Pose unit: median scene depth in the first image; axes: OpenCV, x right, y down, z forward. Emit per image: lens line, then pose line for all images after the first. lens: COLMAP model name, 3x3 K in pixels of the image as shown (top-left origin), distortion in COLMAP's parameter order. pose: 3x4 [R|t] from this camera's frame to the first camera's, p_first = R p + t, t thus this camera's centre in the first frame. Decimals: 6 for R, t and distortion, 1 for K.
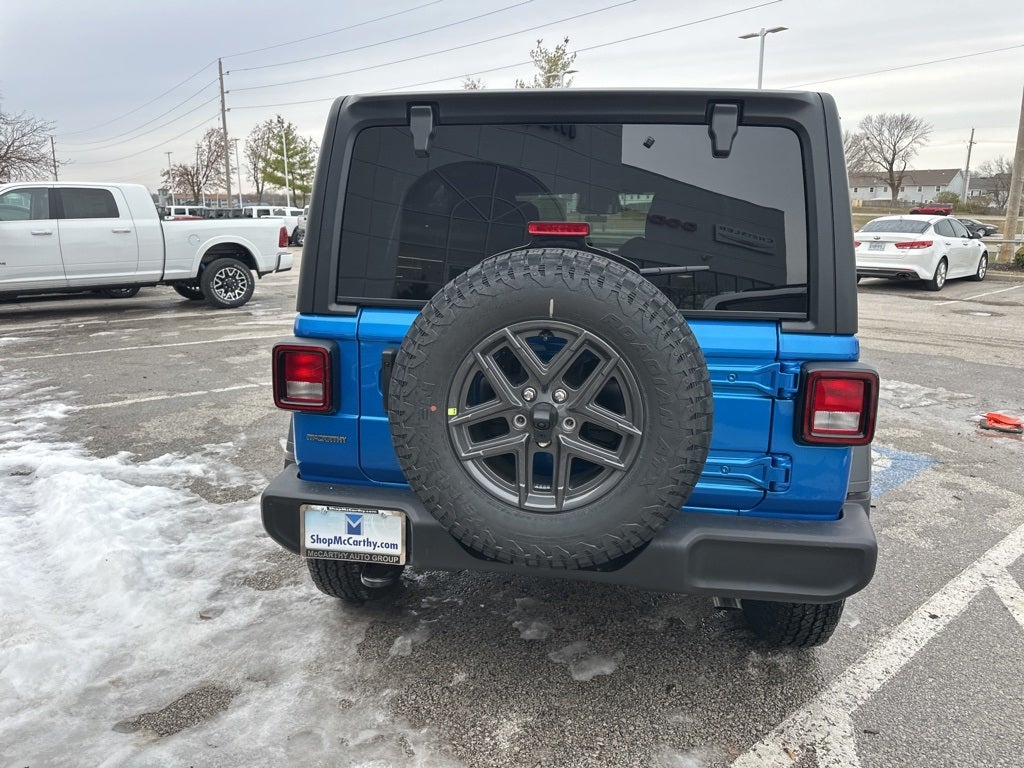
lens RADIAL K [[726.9, 0, 511.3], [0, 726.9, 375.3], [0, 0, 1]] dist [0.014105, -0.014401]
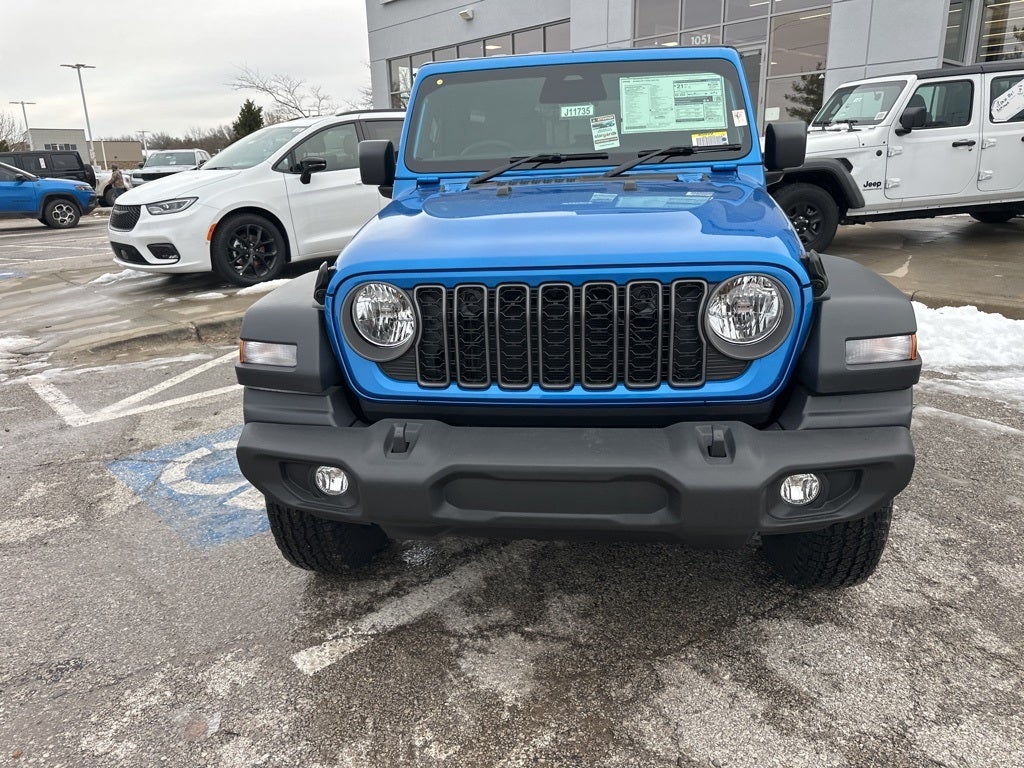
lens RADIAL K [[722.3, 0, 508.2], [0, 722.3, 378.2], [0, 0, 1]] dist [0.027861, -0.034604]
pose [[-0.999012, 0.033085, -0.029680, 0.394128], [0.014557, 0.874494, 0.484819, -0.610469], [0.041996, 0.483907, -0.874111, 3.188520]]
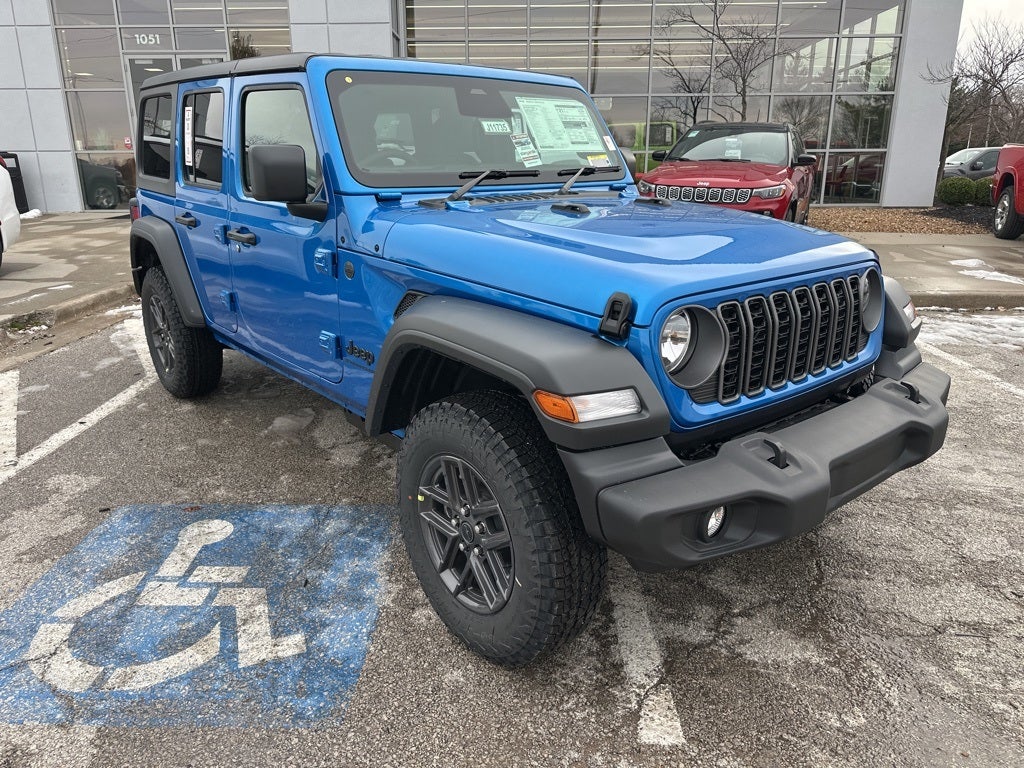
lens RADIAL K [[723.4, 0, 511.8], [0, 723.4, 386.9], [0, 0, 1]] dist [0.025173, -0.035387]
pose [[-0.661509, 0.214079, -0.718732, 1.197615], [-0.165414, 0.893134, 0.418271, -0.530691], [0.731467, 0.395578, -0.555405, 2.755678]]
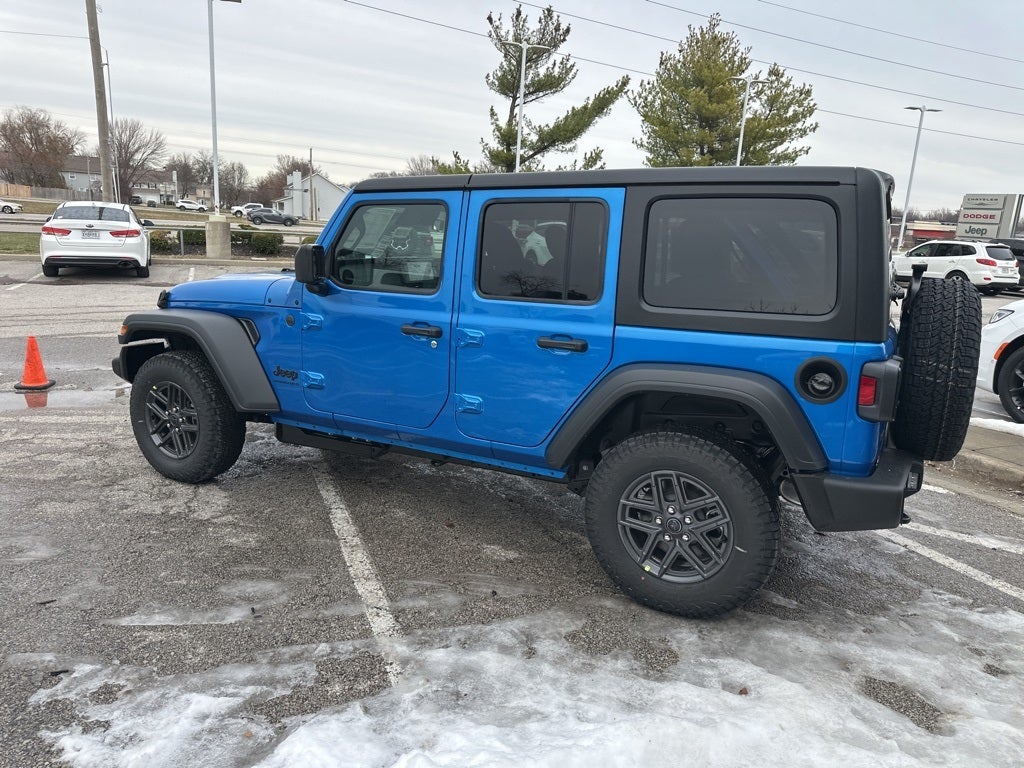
lens RADIAL K [[717.6, 0, 510.7], [0, 717.6, 378.1], [0, 0, 1]] dist [0.048358, -0.060811]
pose [[0.317549, -0.190412, 0.928927, -1.441207], [0.156410, 0.976730, 0.146743, -0.267761], [-0.935253, 0.098695, 0.339942, 1.028801]]
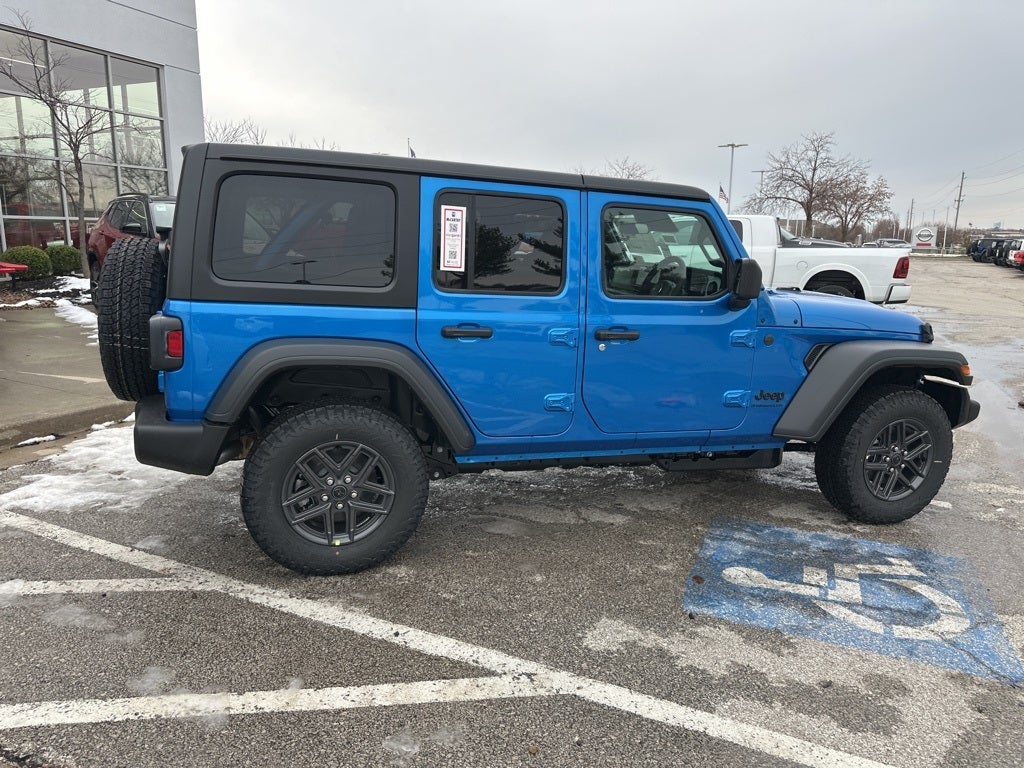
lens RADIAL K [[717.6, 0, 510.7], [0, 717.6, 378.1], [0, 0, 1]] dist [0.048358, -0.060811]
pose [[0.438046, 0.178860, -0.880980, 1.684802], [-0.213497, 0.972667, 0.091318, -0.146500], [0.873233, 0.148085, 0.464258, 0.738725]]
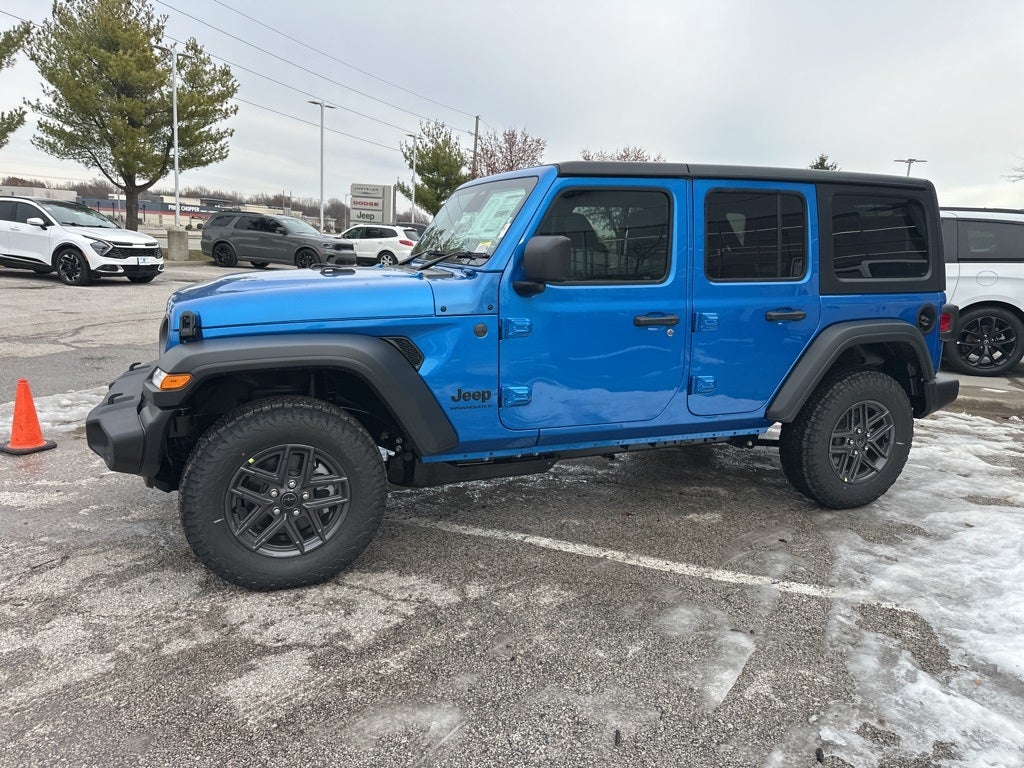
lens RADIAL K [[714.5, 0, 509.4], [0, 714.5, 383.3], [0, 0, 1]] dist [0.055866, -0.067520]
pose [[-0.505254, -0.200182, 0.839432, -1.215955], [0.133894, 0.942759, 0.305413, -0.531389], [-0.852521, 0.266706, -0.449530, 2.581962]]
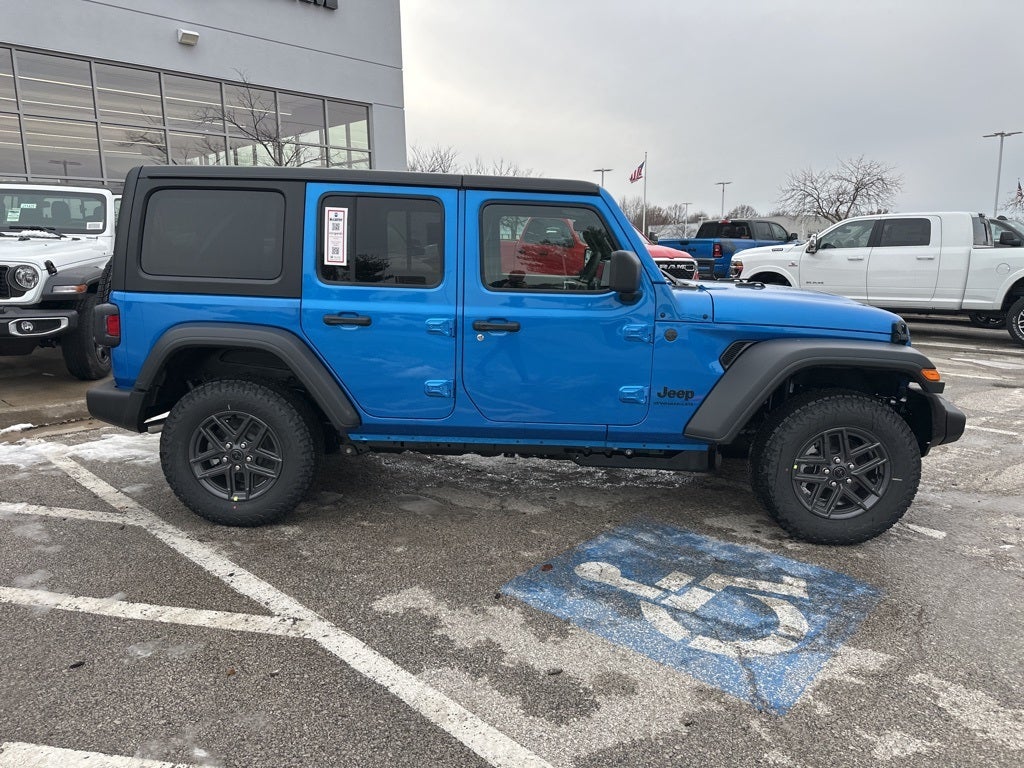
lens RADIAL K [[712.9, 0, 511.7], [0, 712.9, 380.6], [0, 0, 1]] dist [0.069961, -0.092069]
pose [[0.119060, 0.174736, -0.977390, 1.967225], [-0.211244, 0.966313, 0.147023, -0.258472], [0.970155, 0.188964, 0.151961, 1.398904]]
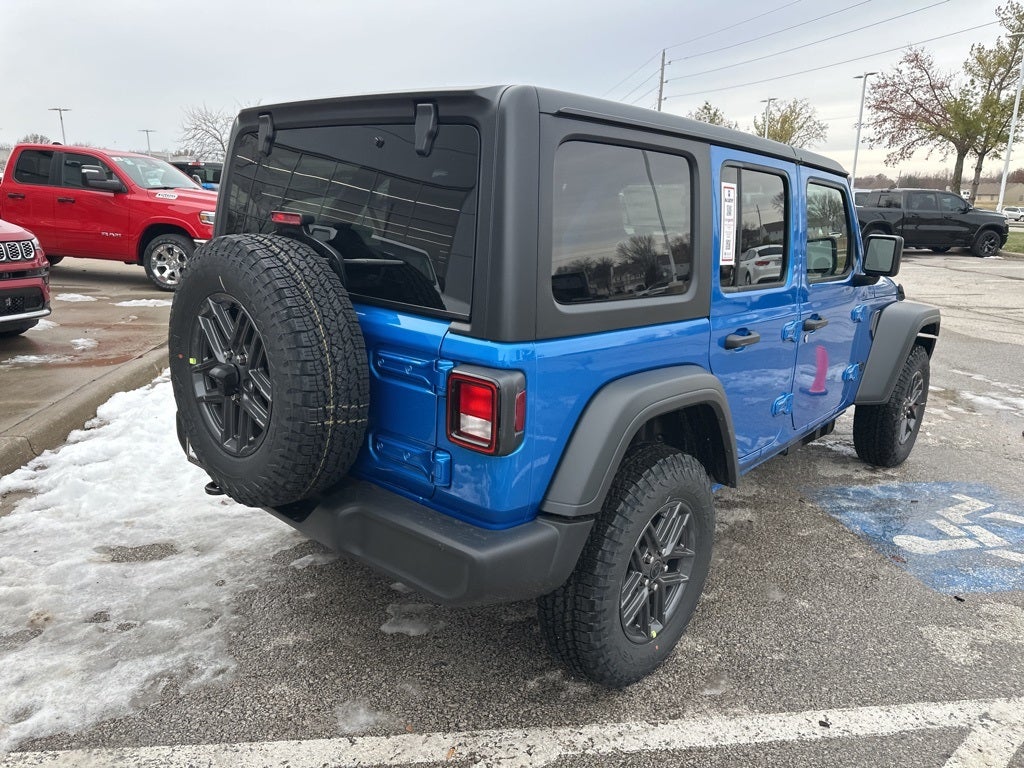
lens RADIAL K [[724.3, 0, 507.9], [0, 724.3, 380.6], [0, 0, 1]] dist [0.015532, -0.018947]
pose [[0.836170, 0.149007, -0.527841, 0.764381], [-0.135247, 0.988687, 0.064853, -0.053386], [0.531534, 0.017161, 0.846863, 0.158478]]
